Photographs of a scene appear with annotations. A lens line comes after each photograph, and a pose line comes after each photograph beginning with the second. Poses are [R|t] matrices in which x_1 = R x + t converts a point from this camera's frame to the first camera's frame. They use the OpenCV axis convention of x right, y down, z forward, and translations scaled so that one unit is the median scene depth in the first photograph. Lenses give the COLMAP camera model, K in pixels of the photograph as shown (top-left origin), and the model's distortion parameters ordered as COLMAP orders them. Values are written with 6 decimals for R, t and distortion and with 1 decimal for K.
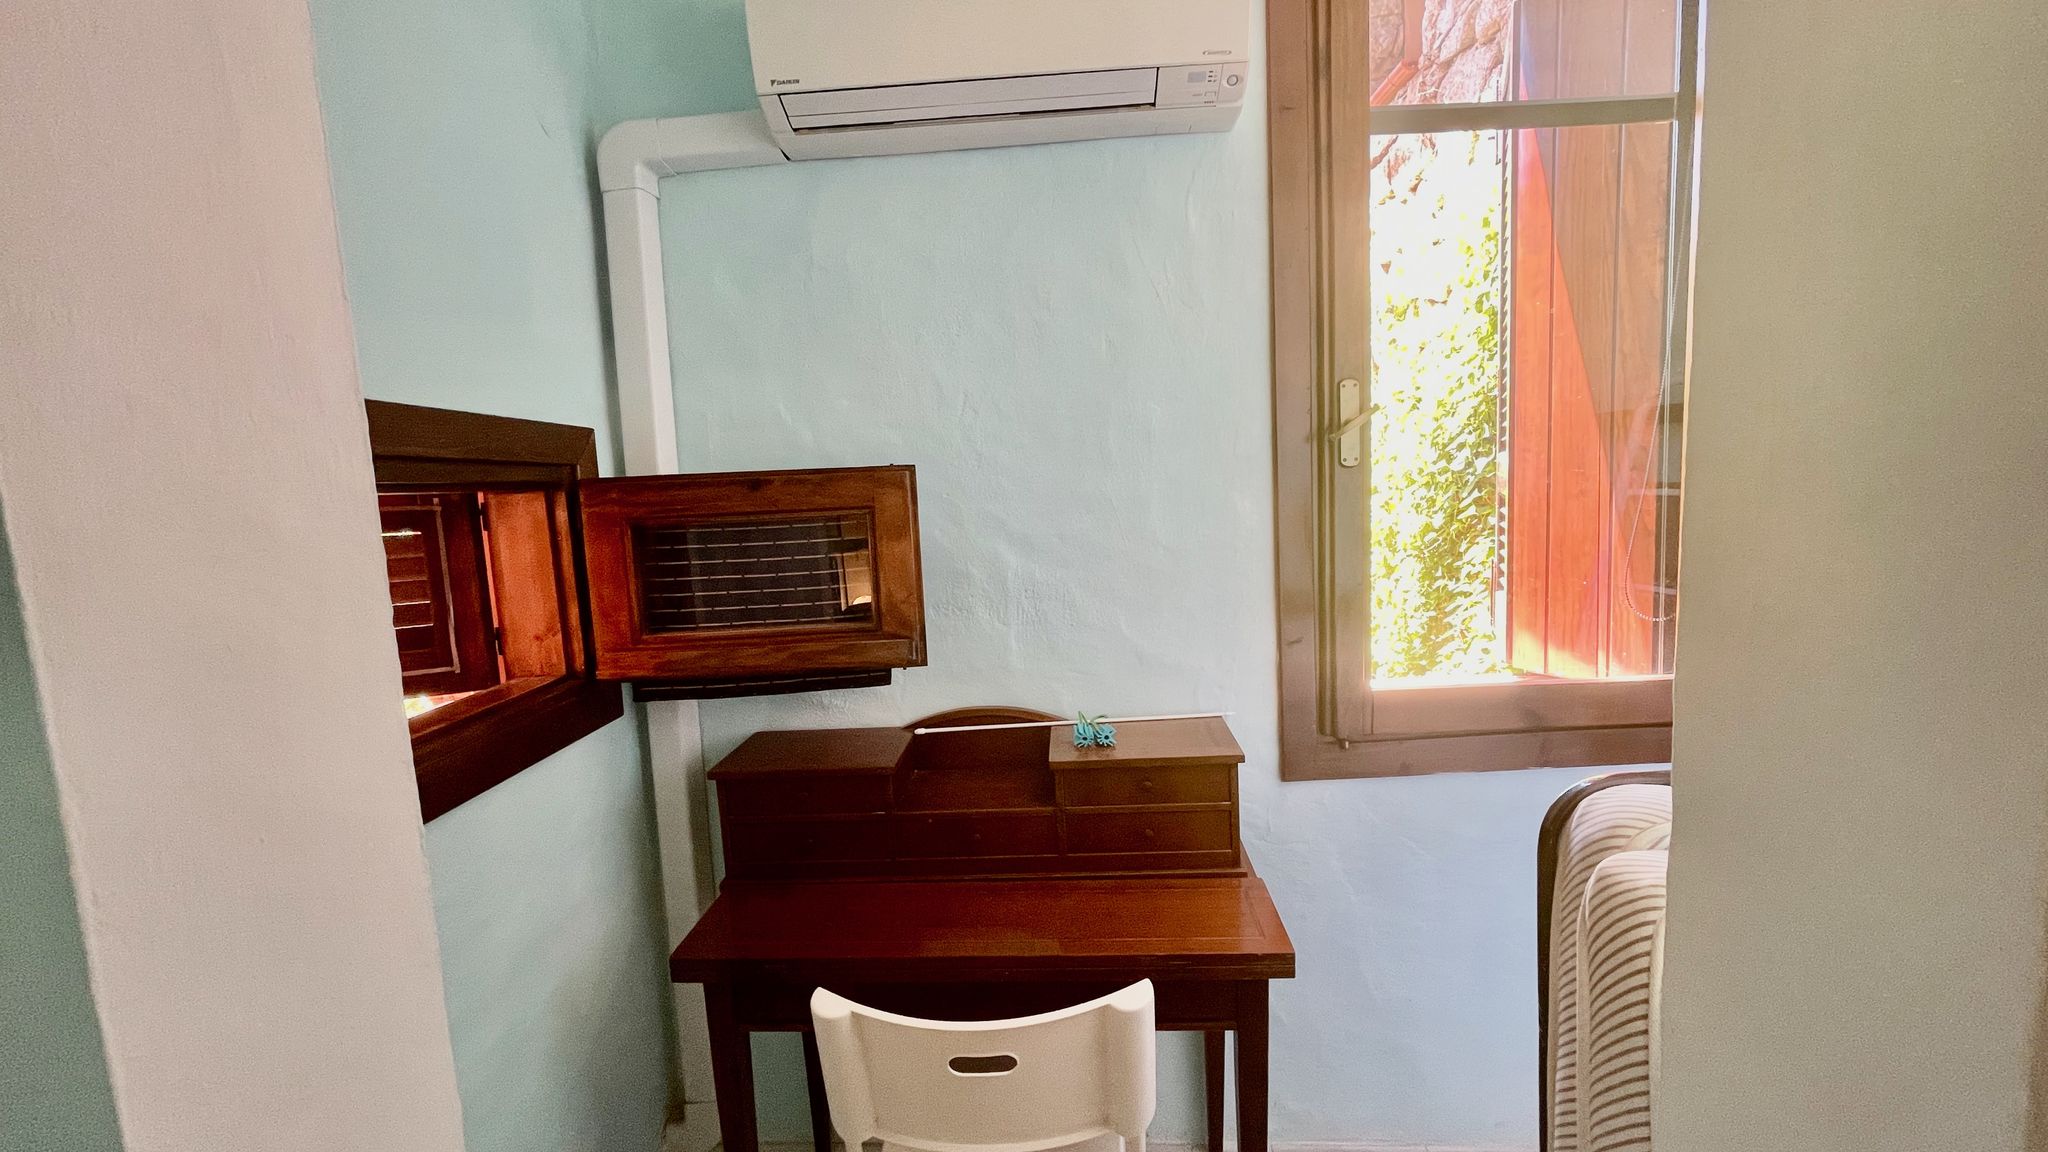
lens RADIAL K [[827.1, 0, 1031.2], [0, 827.1, 571.9], [0, 0, 1]] dist [-0.003241, 0.000190]
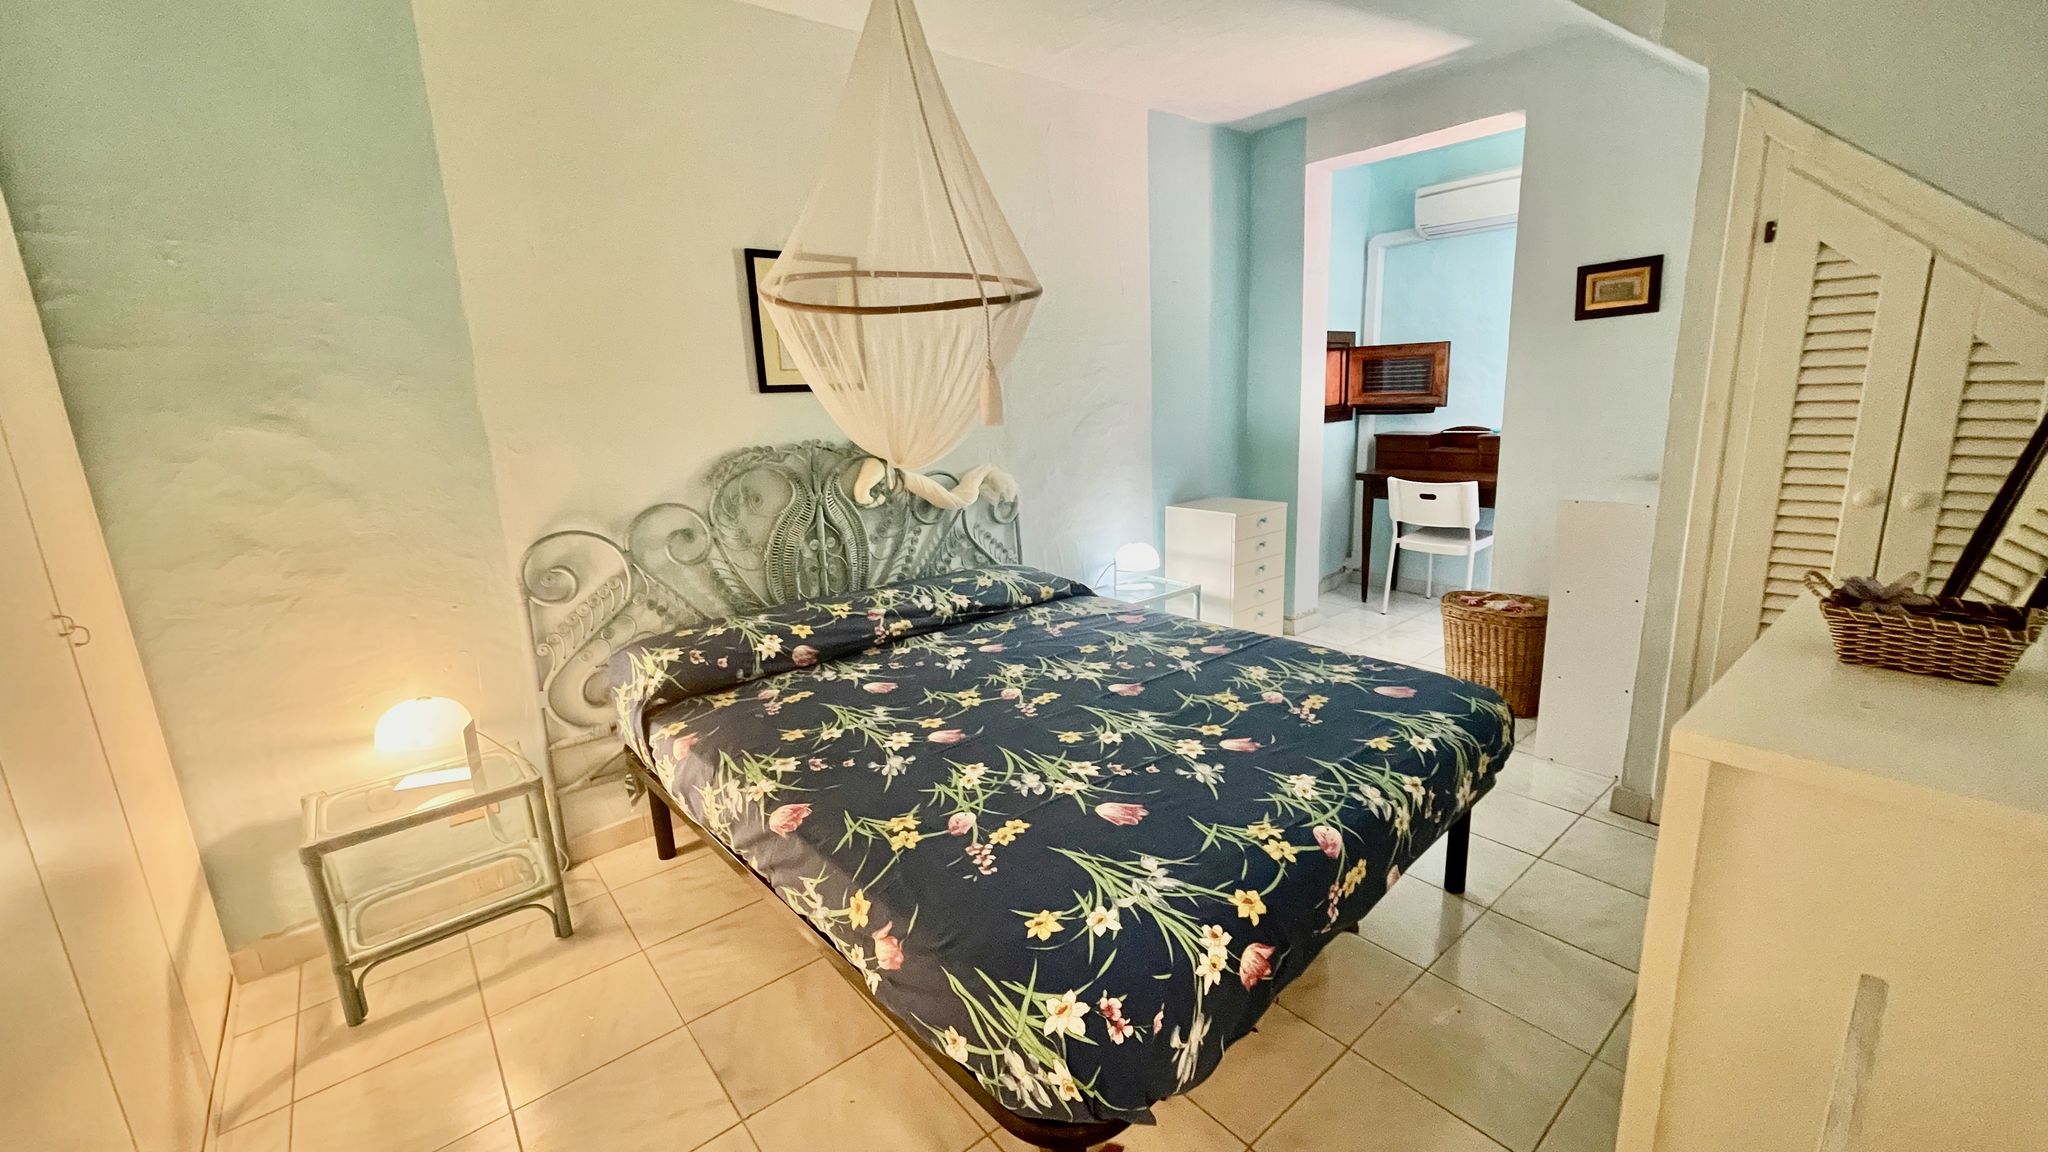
lens RADIAL K [[827.1, 0, 1031.2], [0, 827.1, 571.9], [0, 0, 1]] dist [-0.003241, 0.000190]
pose [[0.677064, 0.179550, -0.713685, 1.196853], [-0.069162, 0.981013, 0.181192, 0.279383], [0.732667, -0.073319, 0.676627, -2.406713]]
